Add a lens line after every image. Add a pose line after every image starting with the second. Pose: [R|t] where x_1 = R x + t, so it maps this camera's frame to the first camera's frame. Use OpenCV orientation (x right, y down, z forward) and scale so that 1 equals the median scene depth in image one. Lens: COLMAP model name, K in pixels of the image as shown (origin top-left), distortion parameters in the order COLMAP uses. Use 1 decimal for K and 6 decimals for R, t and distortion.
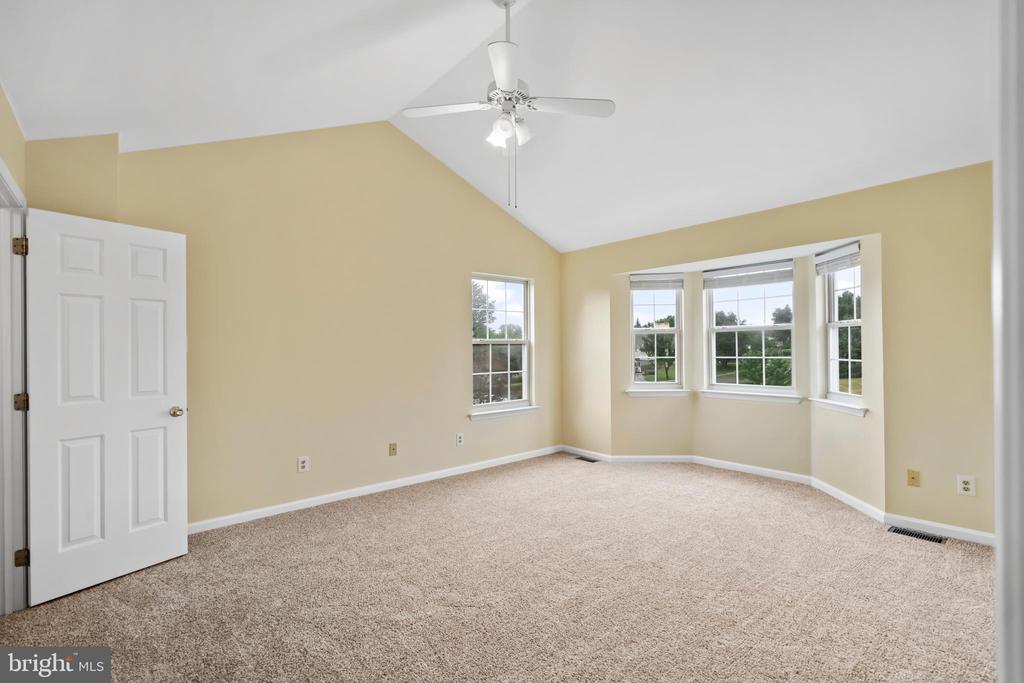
lens RADIAL K [[469.2, 0, 513.8], [0, 469.2, 348.9], [0, 0, 1]] dist [-0.001786, 0.000469]
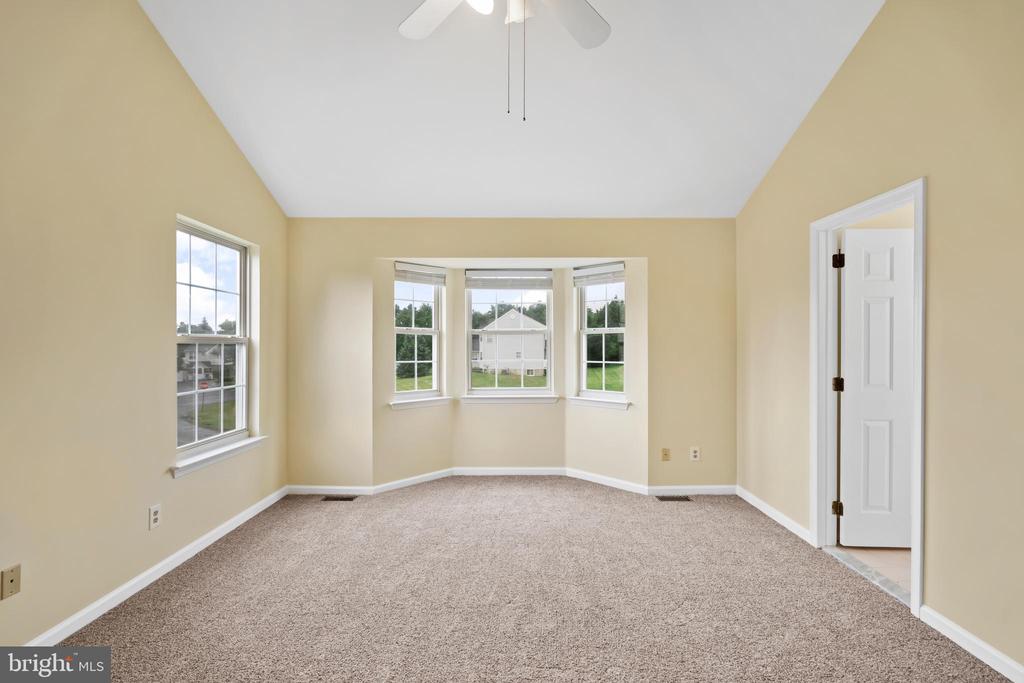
lens RADIAL K [[469.2, 0, 513.8], [0, 469.2, 348.9], [0, 0, 1]] dist [-0.001786, 0.000469]
pose [[0.650893, 0.008972, 0.759116, -0.284278], [-0.003468, 0.999955, -0.008844, 0.002218], [-0.759161, 0.003124, 0.650895, 0.363382]]
